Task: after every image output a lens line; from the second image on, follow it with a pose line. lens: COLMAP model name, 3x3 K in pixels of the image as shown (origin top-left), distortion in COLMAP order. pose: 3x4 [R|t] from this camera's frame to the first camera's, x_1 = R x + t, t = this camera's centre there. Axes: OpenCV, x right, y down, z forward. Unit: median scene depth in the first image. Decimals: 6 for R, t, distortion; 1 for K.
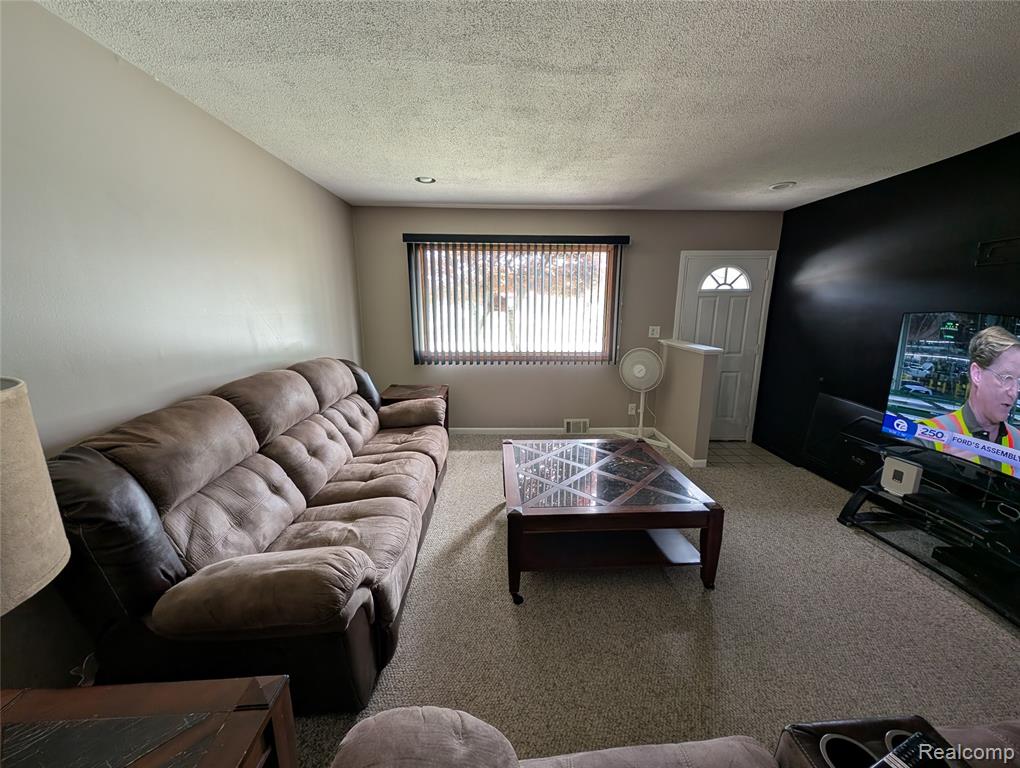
lens RADIAL K [[366.0, 0, 509.2], [0, 366.0, 381.9], [0, 0, 1]] dist [-0.014278, 0.000296]
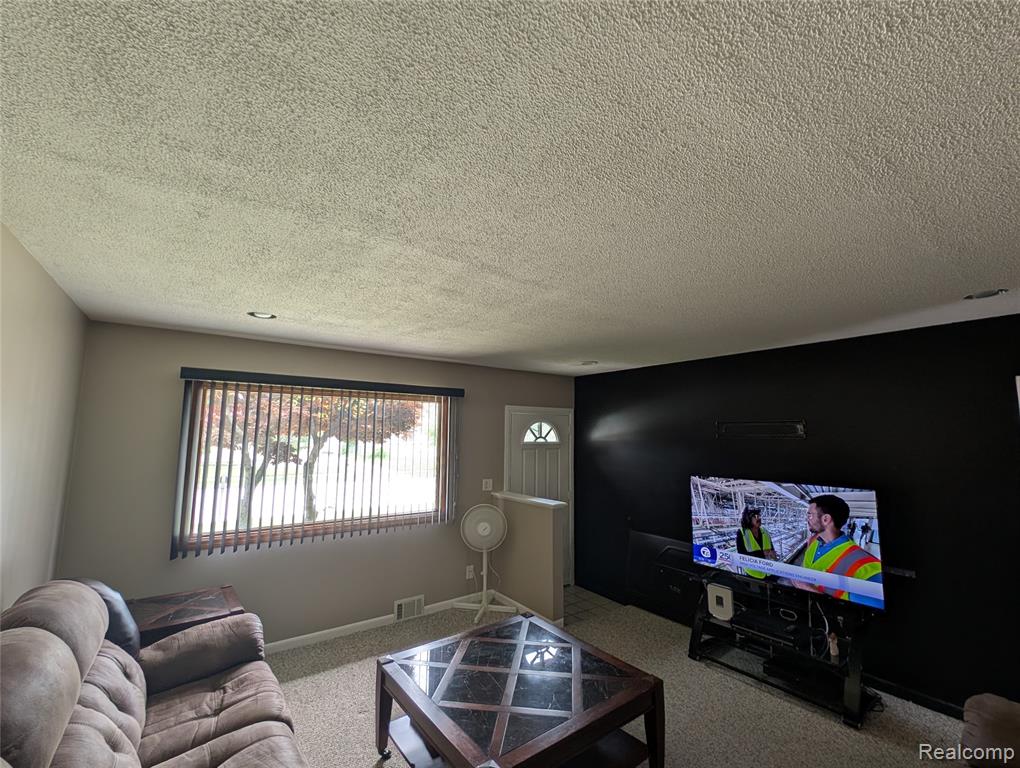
lens RADIAL K [[406.9, 0, 509.5], [0, 406.9, 390.5], [0, 0, 1]] dist [-0.000389, -0.000200]
pose [[0.842708, 0.067915, 0.534070, -0.181691], [0.113272, 0.947439, -0.299213, -0.050602], [-0.526320, 0.312644, 0.790722, 0.036903]]
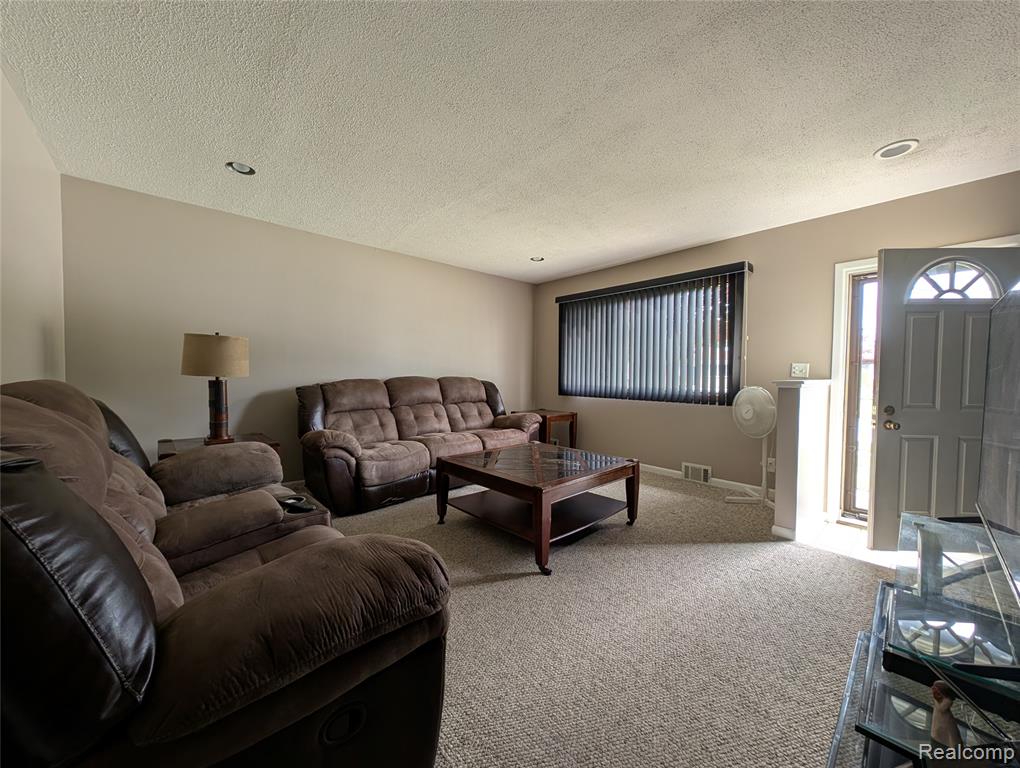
lens RADIAL K [[366.0, 0, 503.1], [0, 366.0, 387.0], [0, 0, 1]] dist [-0.014278, 0.000296]
pose [[0.637519, 0.021816, -0.770126, 0.679826], [-0.148751, 0.984276, -0.095255, 0.084251], [0.755938, 0.175284, 0.630740, 0.056506]]
